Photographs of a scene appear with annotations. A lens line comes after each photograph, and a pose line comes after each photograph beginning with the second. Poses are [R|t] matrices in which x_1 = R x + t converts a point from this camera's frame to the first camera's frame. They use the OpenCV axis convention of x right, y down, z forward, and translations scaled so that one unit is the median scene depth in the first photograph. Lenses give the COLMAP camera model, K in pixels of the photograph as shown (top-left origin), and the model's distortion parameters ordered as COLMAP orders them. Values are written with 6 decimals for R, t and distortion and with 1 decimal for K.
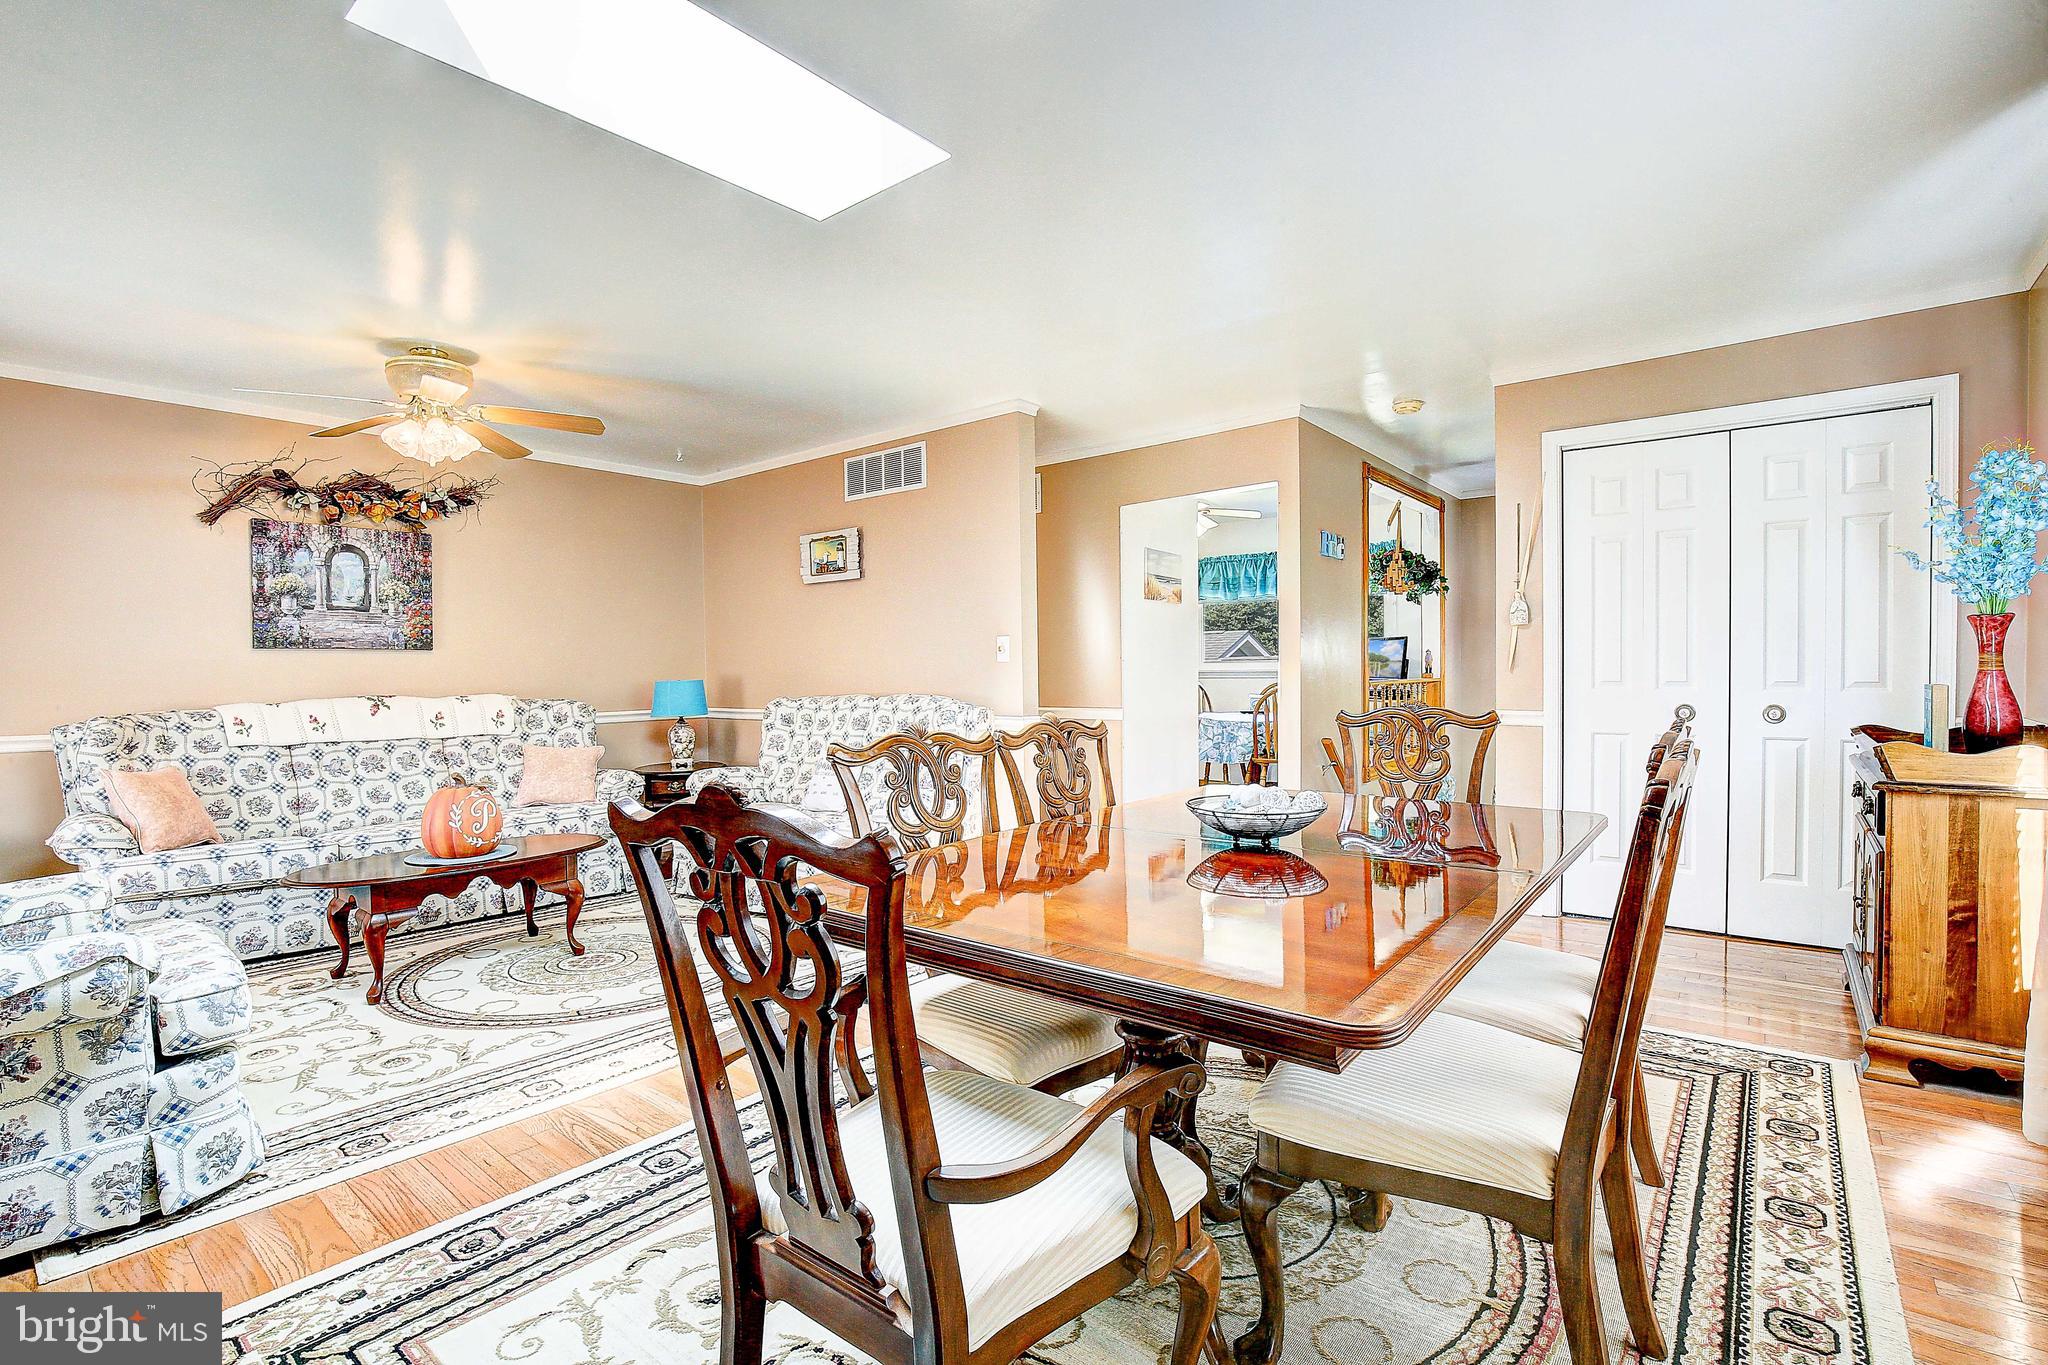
lens RADIAL K [[934.9, 0, 1034.9], [0, 934.9, 701.3], [0, 0, 1]] dist [-0.037506, 0.006932]
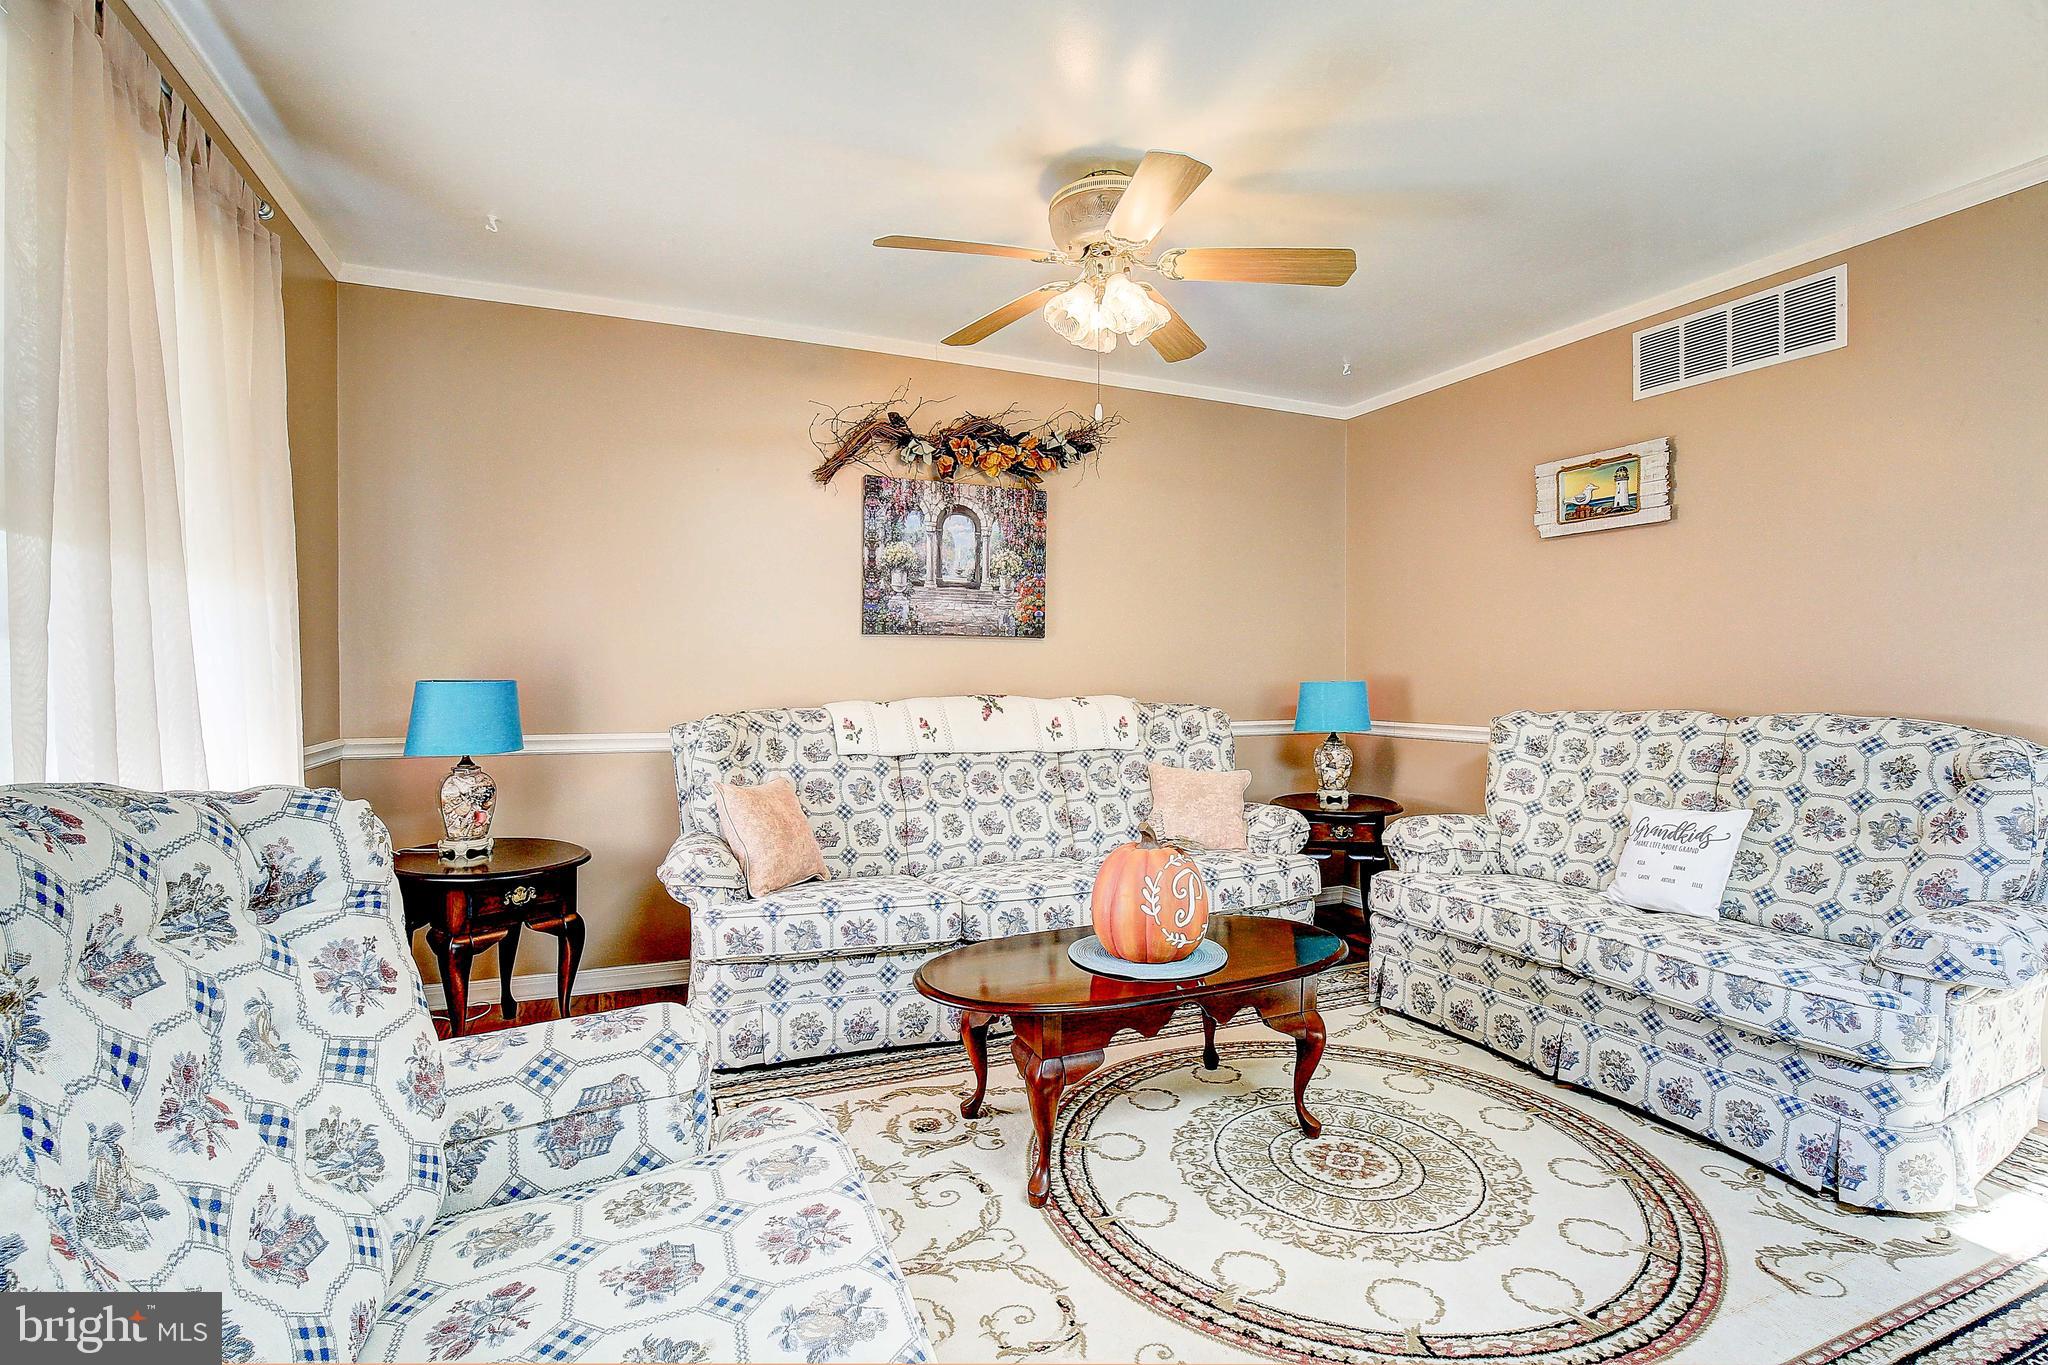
lens RADIAL K [[934.9, 0, 1039.5], [0, 934.9, 689.5], [0, 0, 1]] dist [-0.037506, 0.006932]
pose [[0.887313, 0.019465, -0.460756, -0.315557], [-0.026501, 0.999610, -0.008806, -0.004727], [0.460405, 0.020024, 0.887483, 0.317516]]
